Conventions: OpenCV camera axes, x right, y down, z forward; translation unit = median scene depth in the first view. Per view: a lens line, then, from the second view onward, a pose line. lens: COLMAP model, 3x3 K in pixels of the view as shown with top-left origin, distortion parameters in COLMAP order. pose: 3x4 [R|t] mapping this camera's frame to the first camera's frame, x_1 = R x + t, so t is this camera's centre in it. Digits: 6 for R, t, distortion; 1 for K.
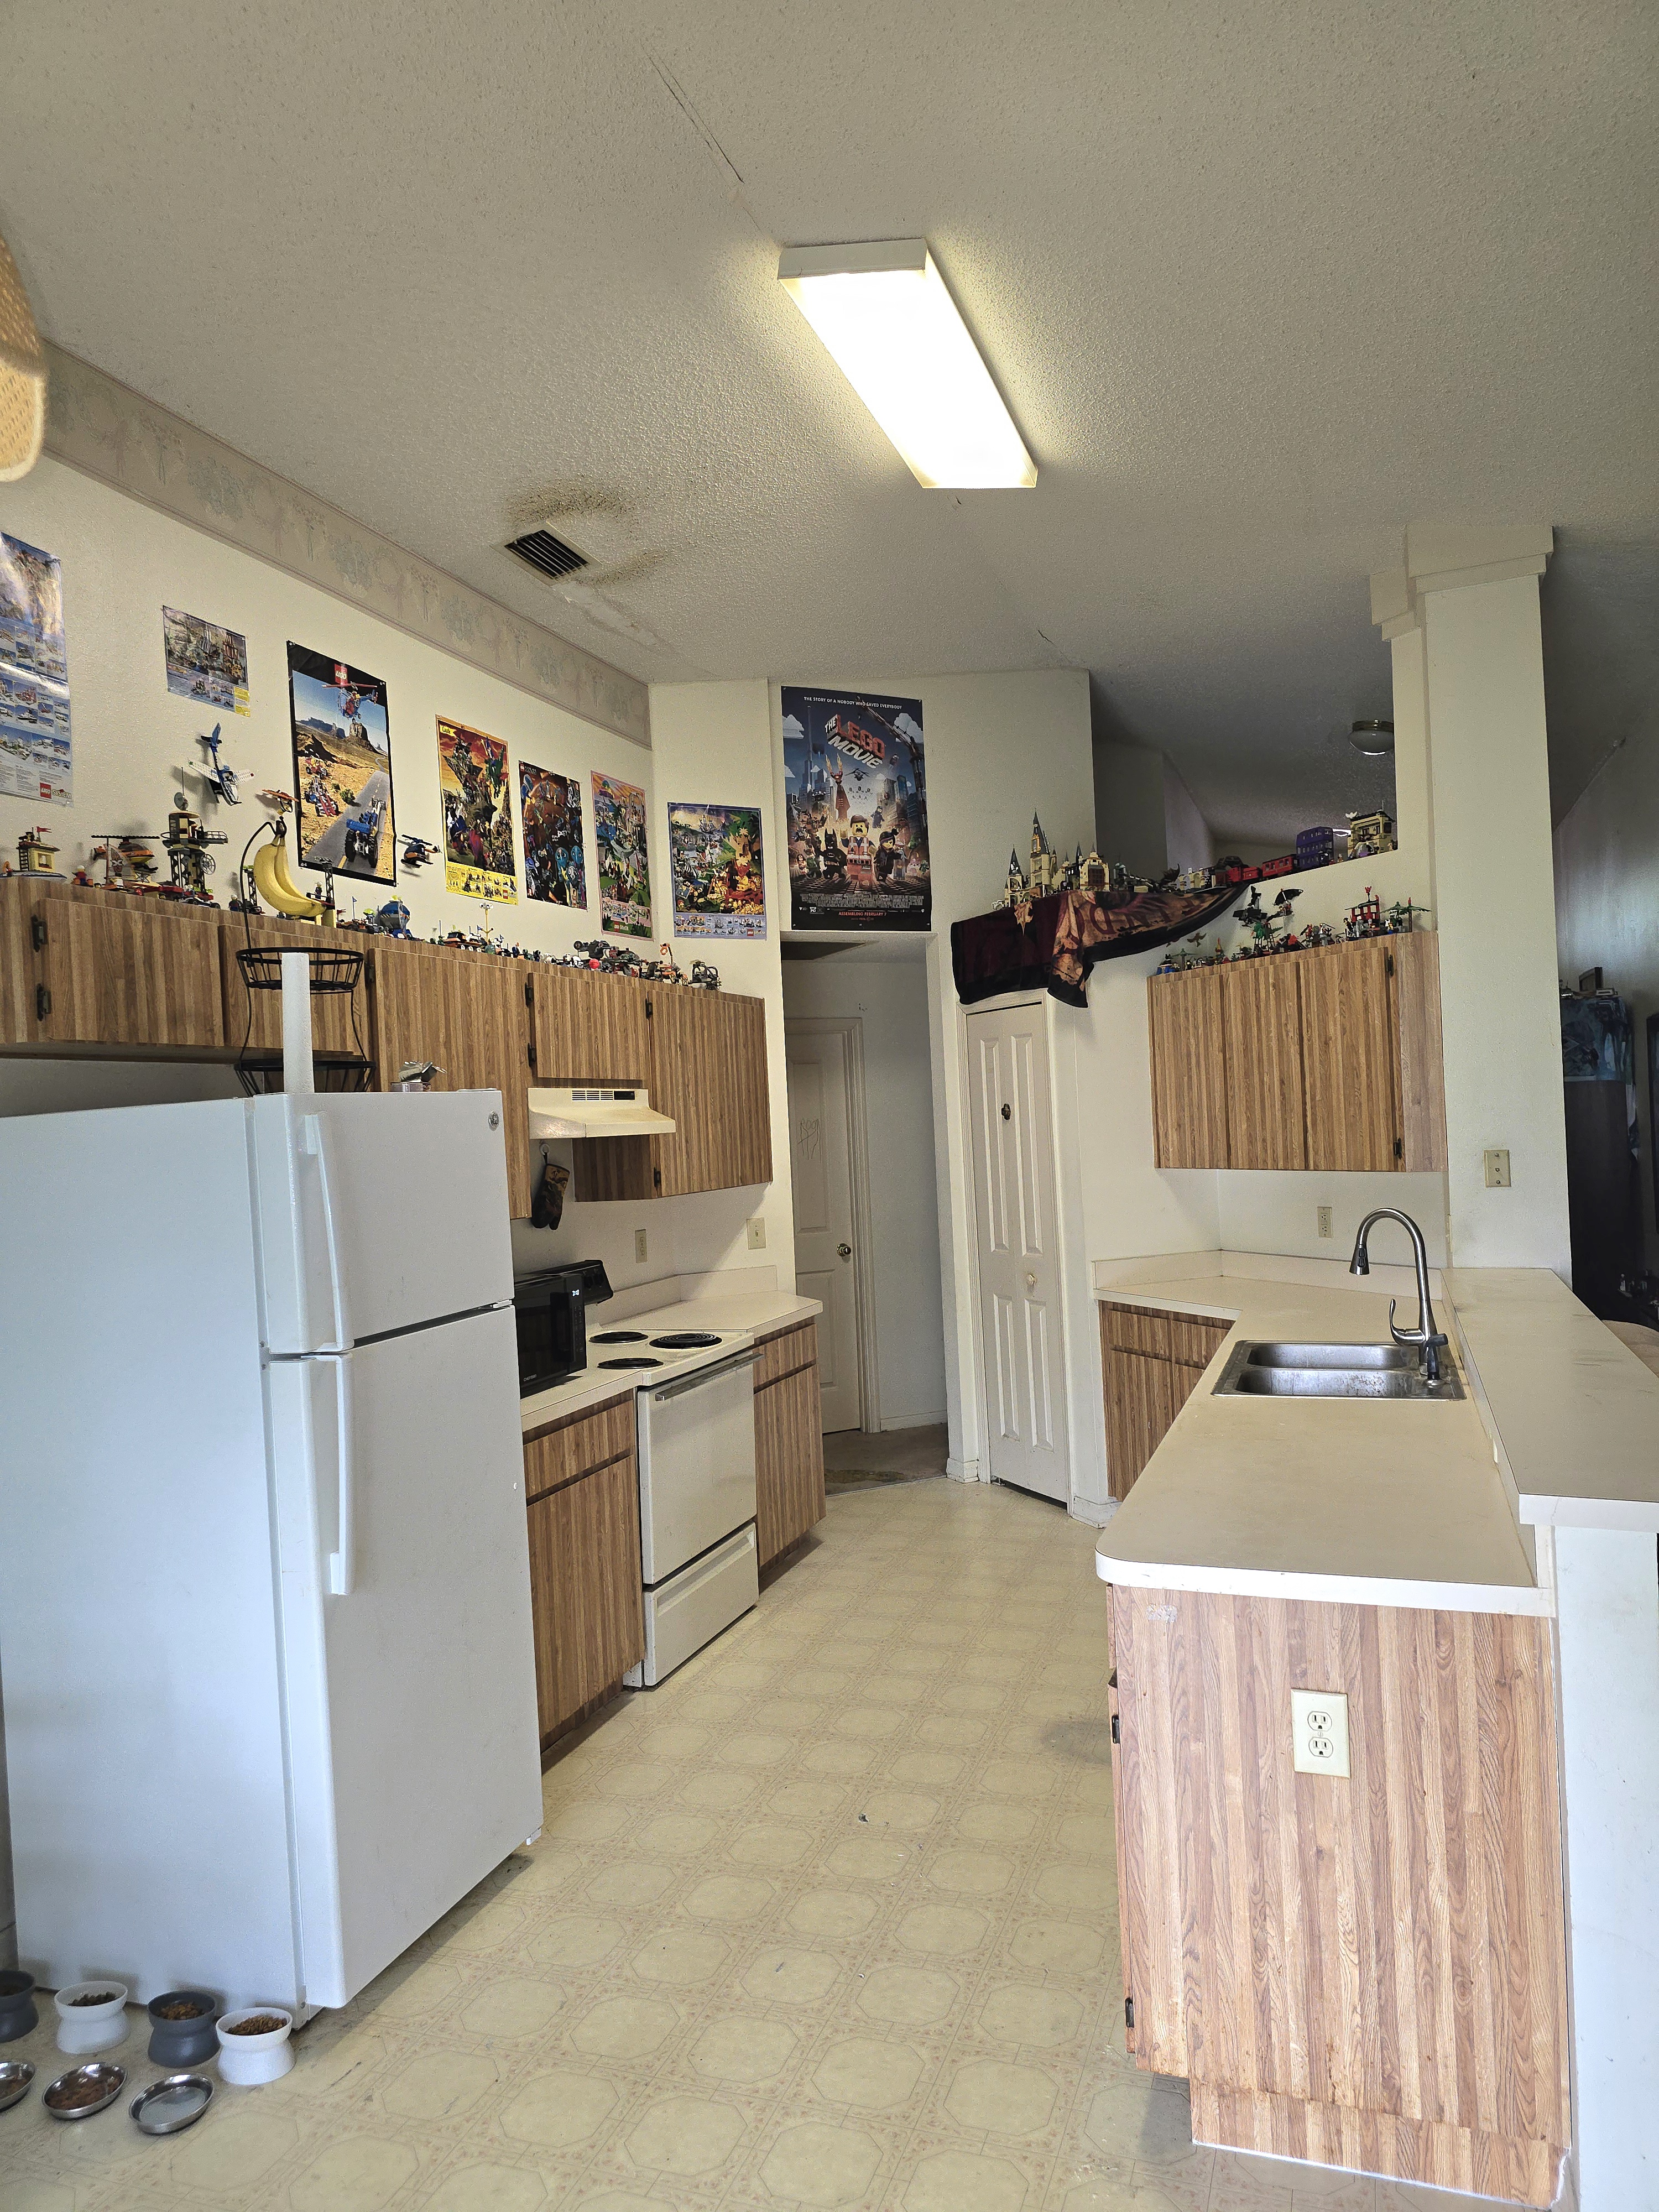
lens RADIAL K [[1476.9, 0, 823.6], [0, 1476.9, 1127.1], [0, 0, 1]] dist [0.099770, -0.122403]
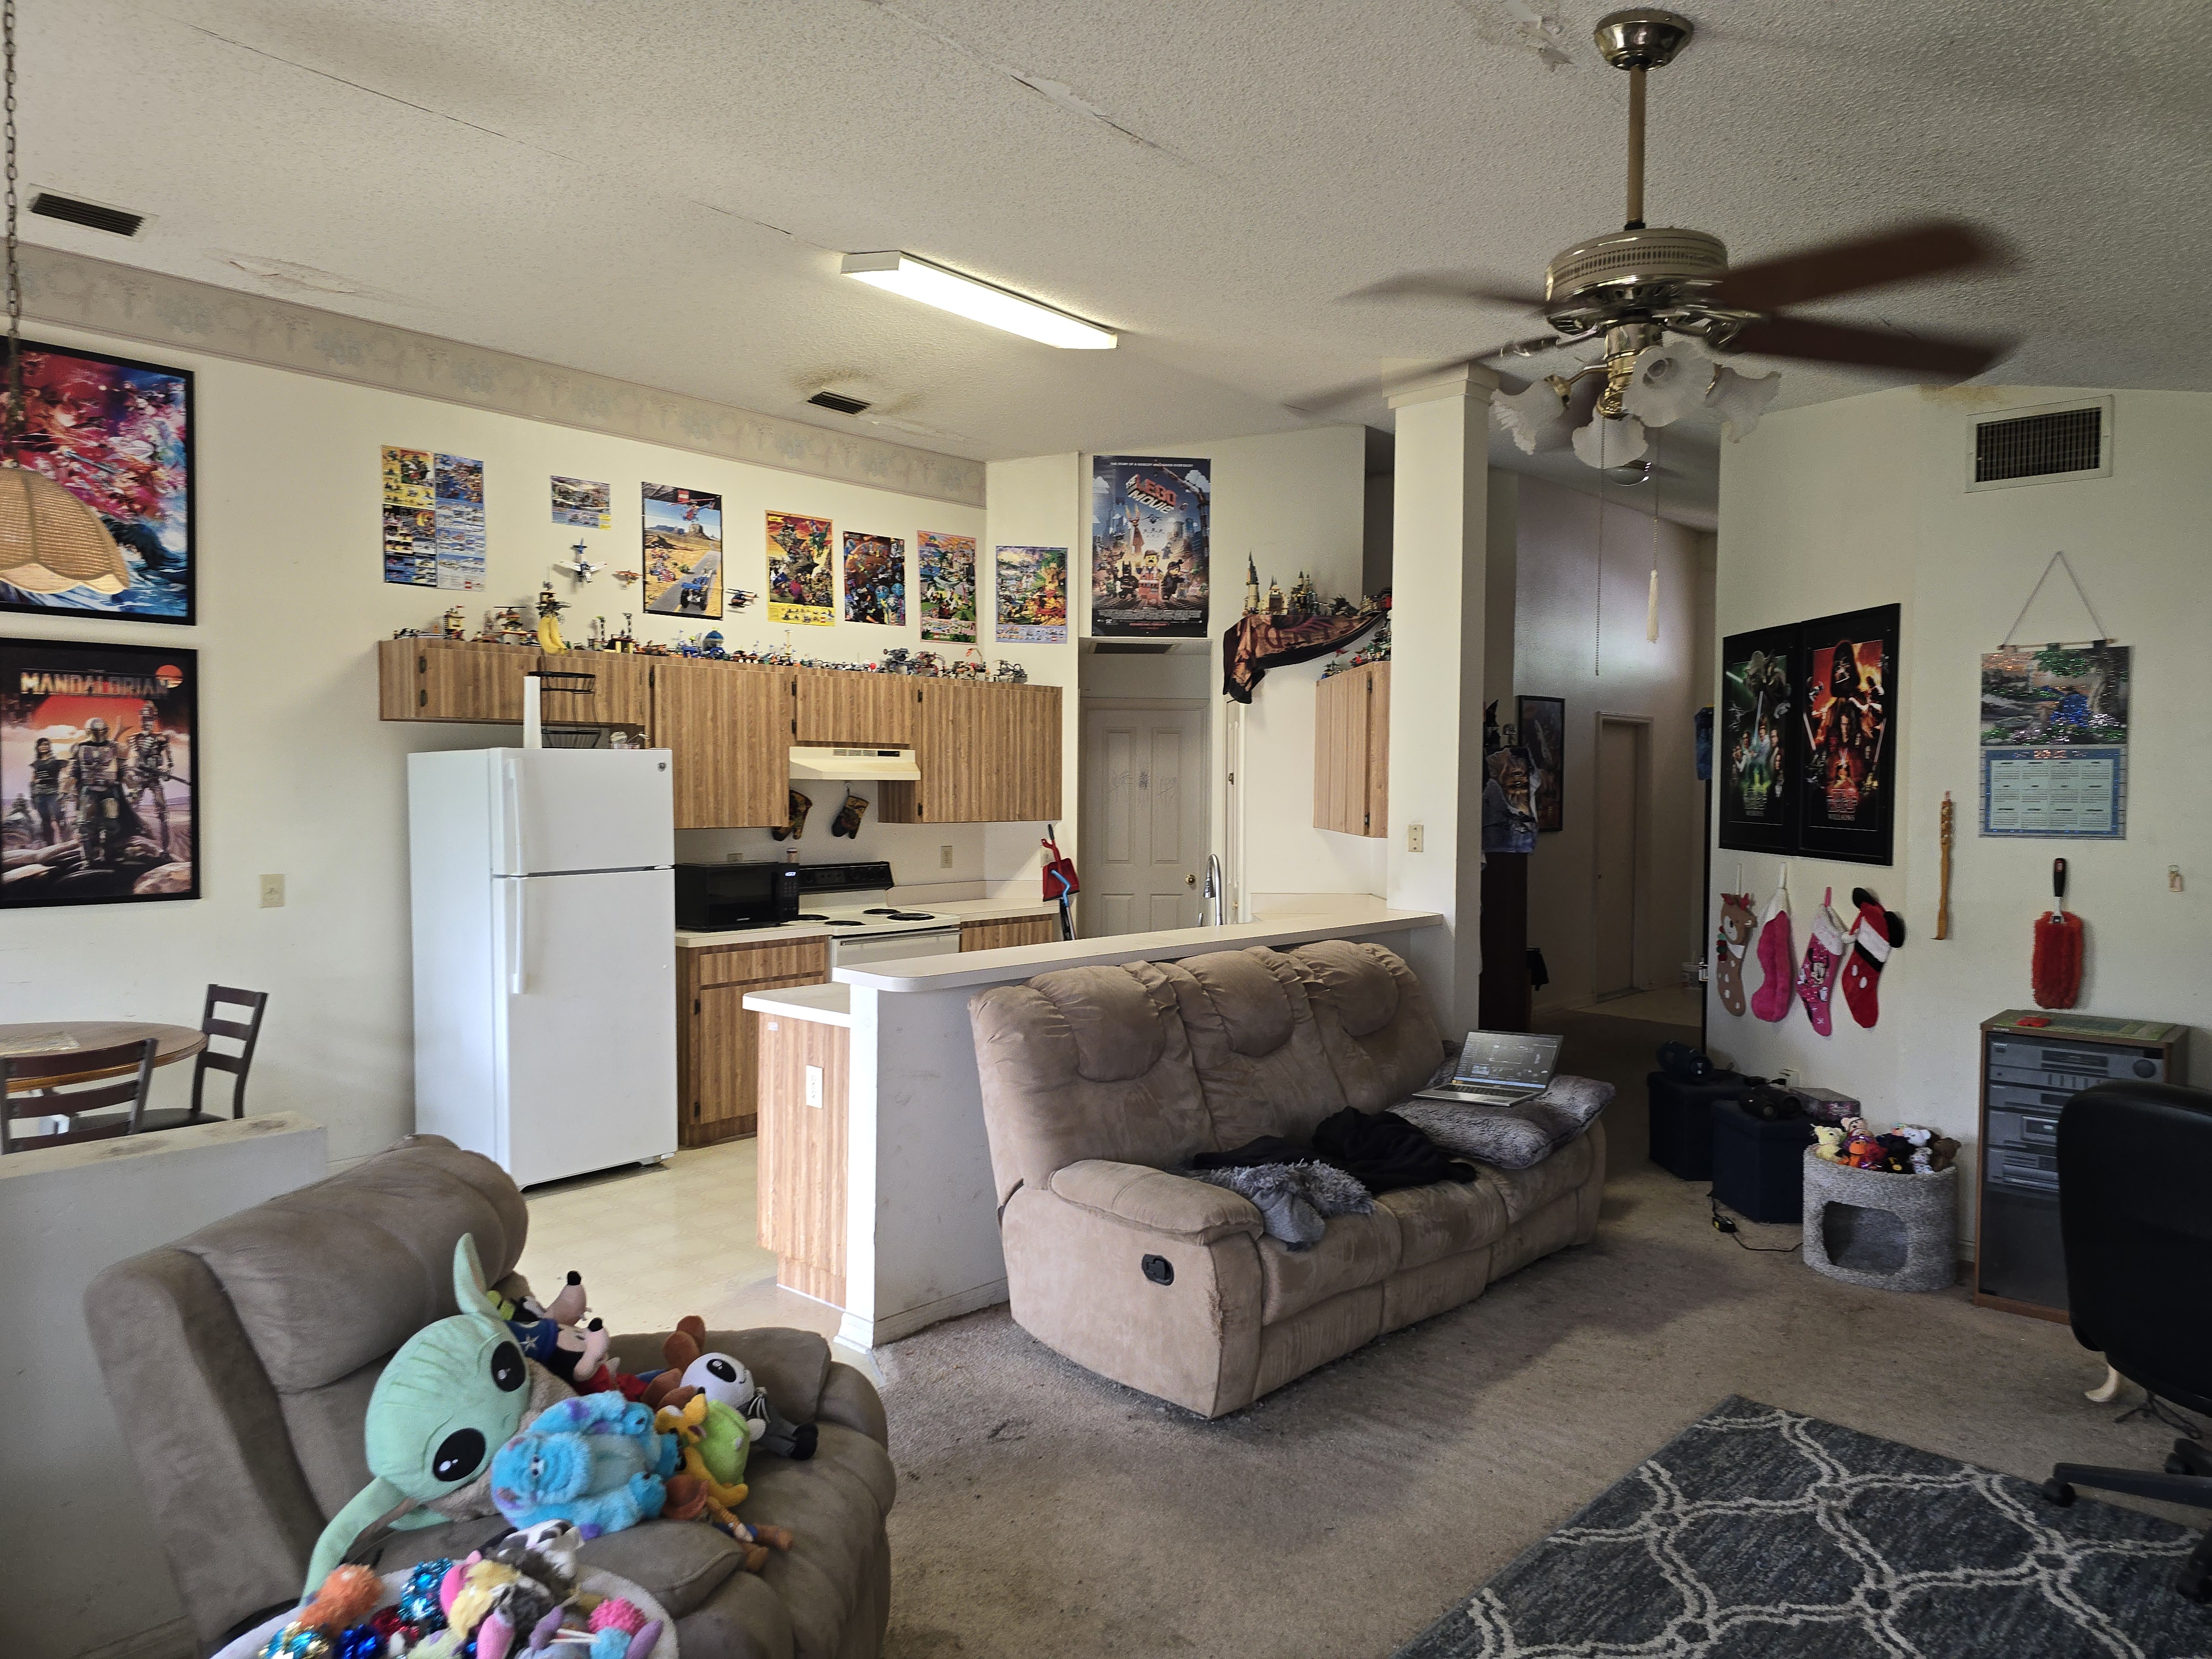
lens RADIAL K [[1491.6, 0, 1139.0], [0, 1491.6, 845.1], [0, 0, 1]] dist [0.064004, -0.053320]
pose [[0.928373, 0.069120, -0.365167, 0.669193], [-0.051602, 0.997009, 0.057528, -0.029653], [0.368051, -0.034564, 0.929163, -0.329934]]
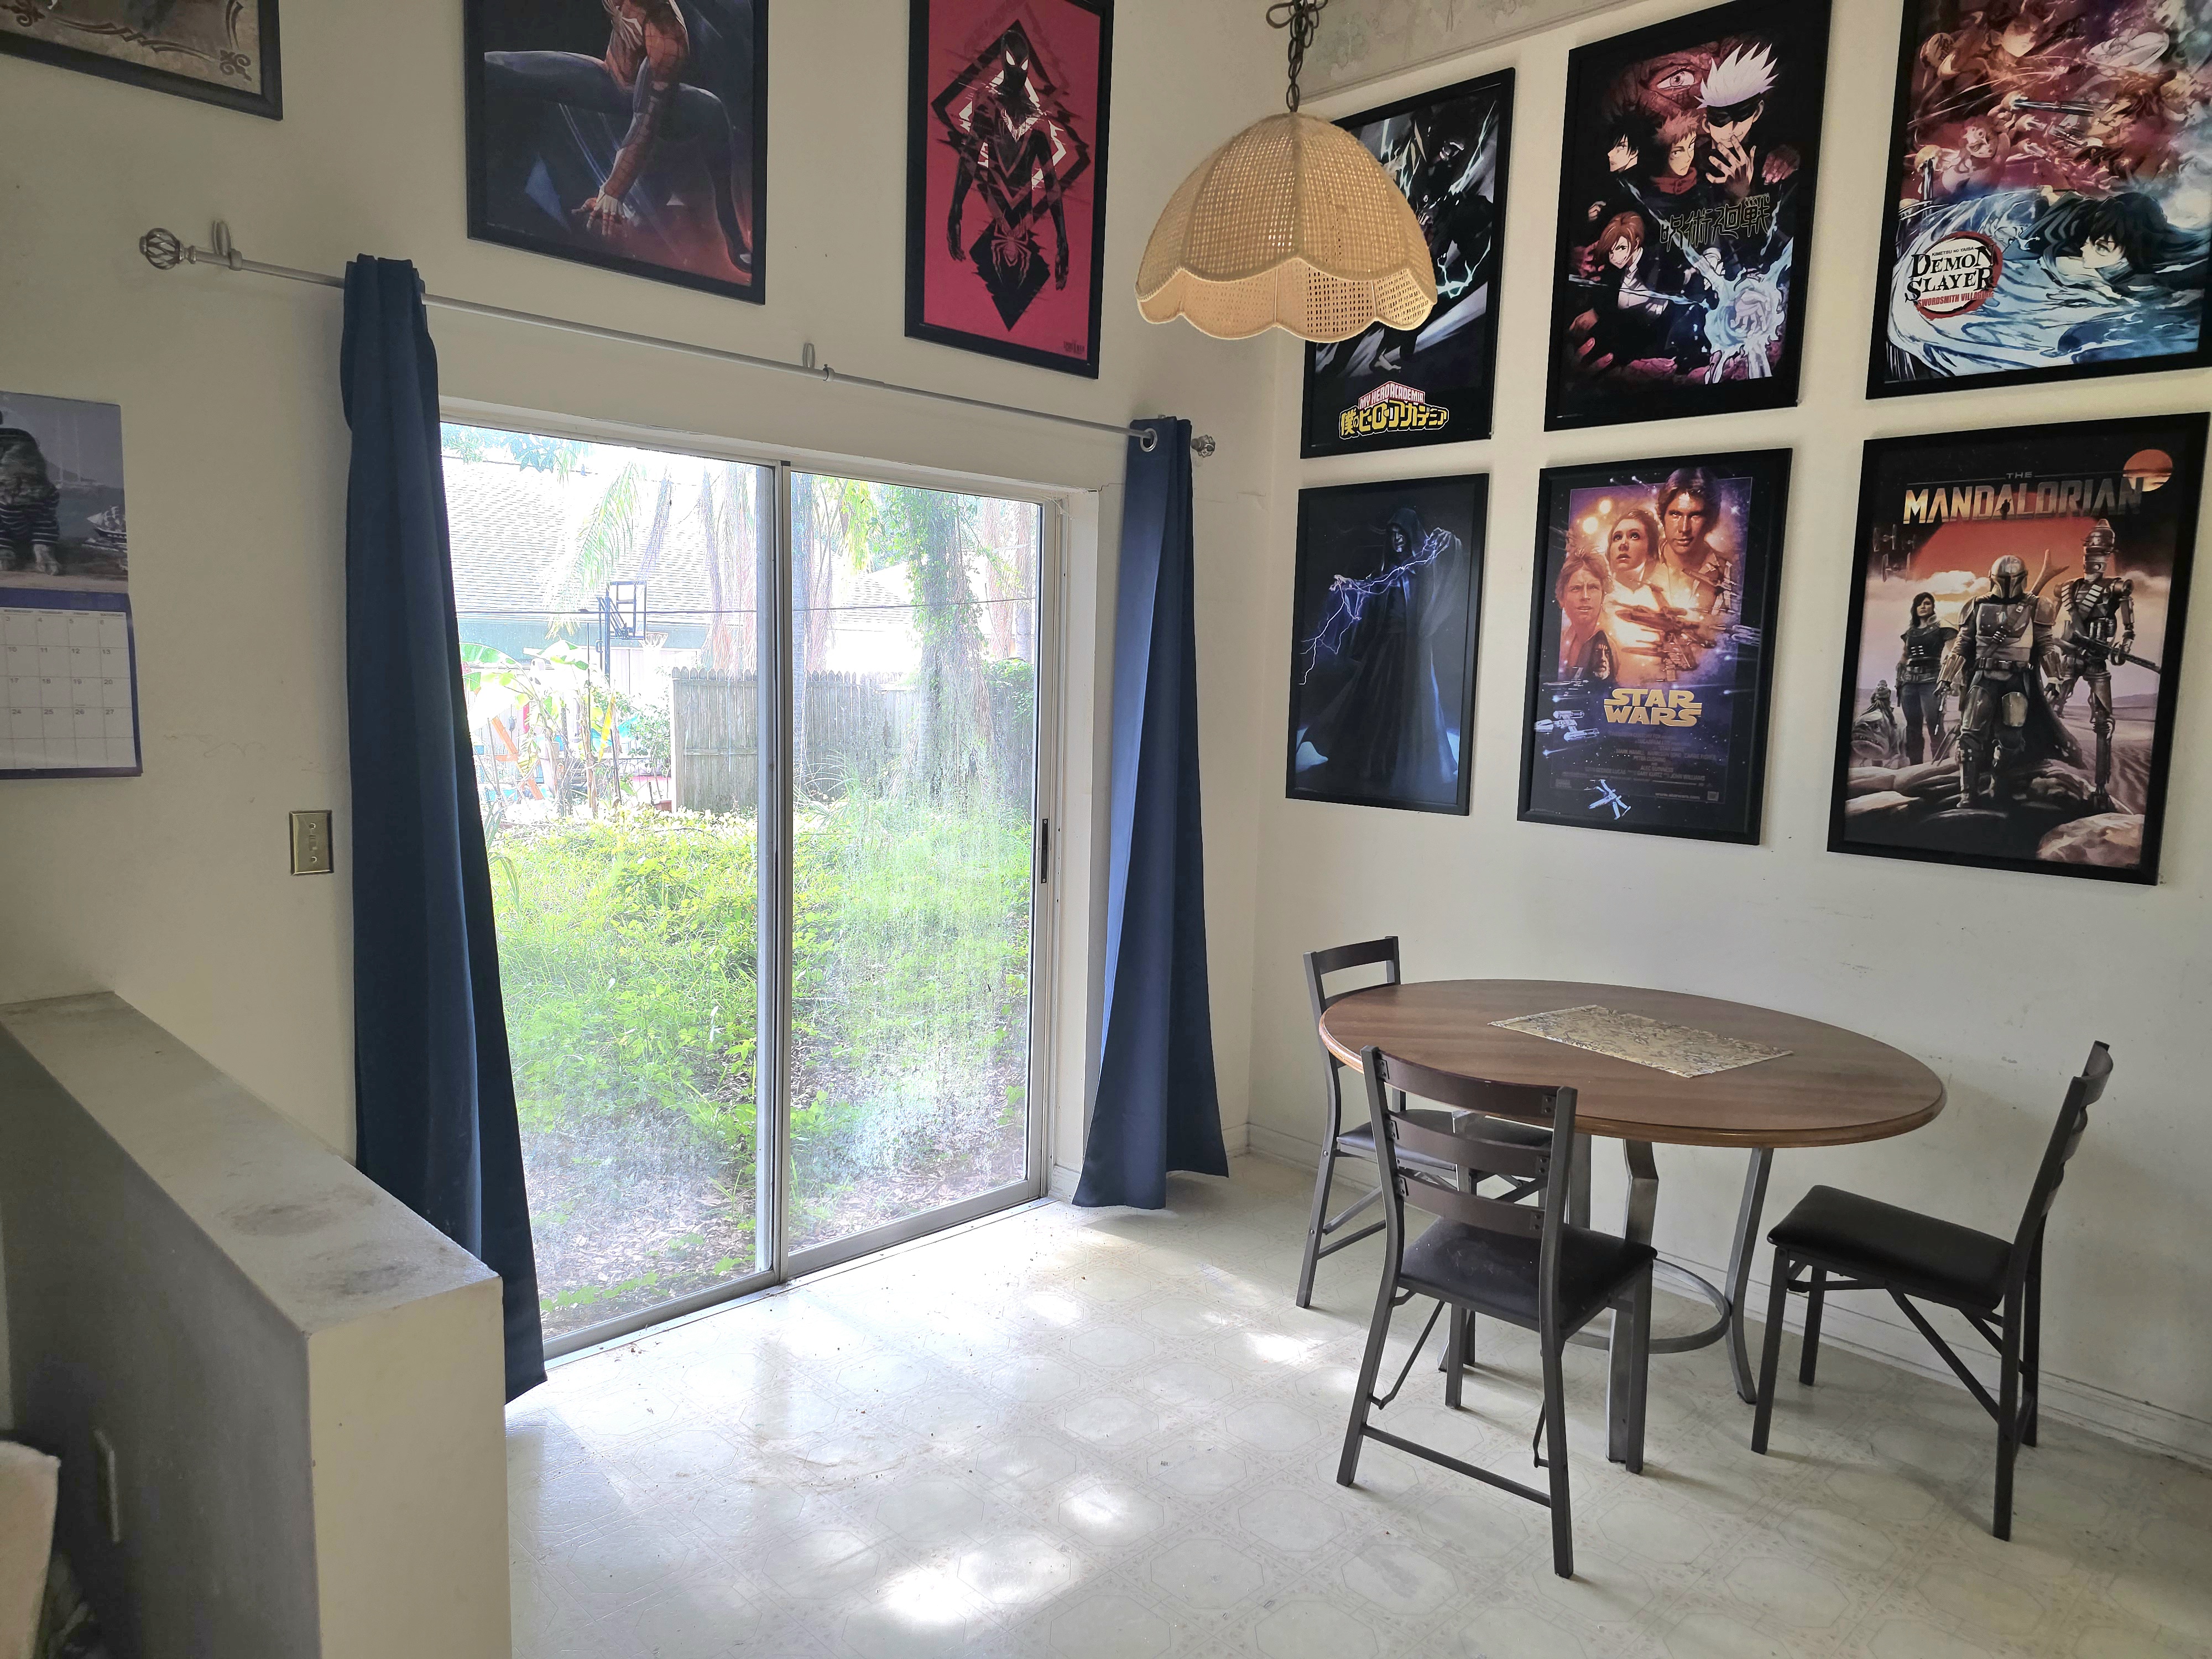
lens RADIAL K [[1488.7, 0, 1105.3], [0, 1488.7, 834.3], [0, 0, 1]] dist [0.067637, -0.057561]
pose [[-0.432061, 0.144018, -0.890271, 0.331398], [-0.008994, 0.986429, 0.163939, -0.004949], [0.901799, 0.078839, -0.424903, 0.339753]]
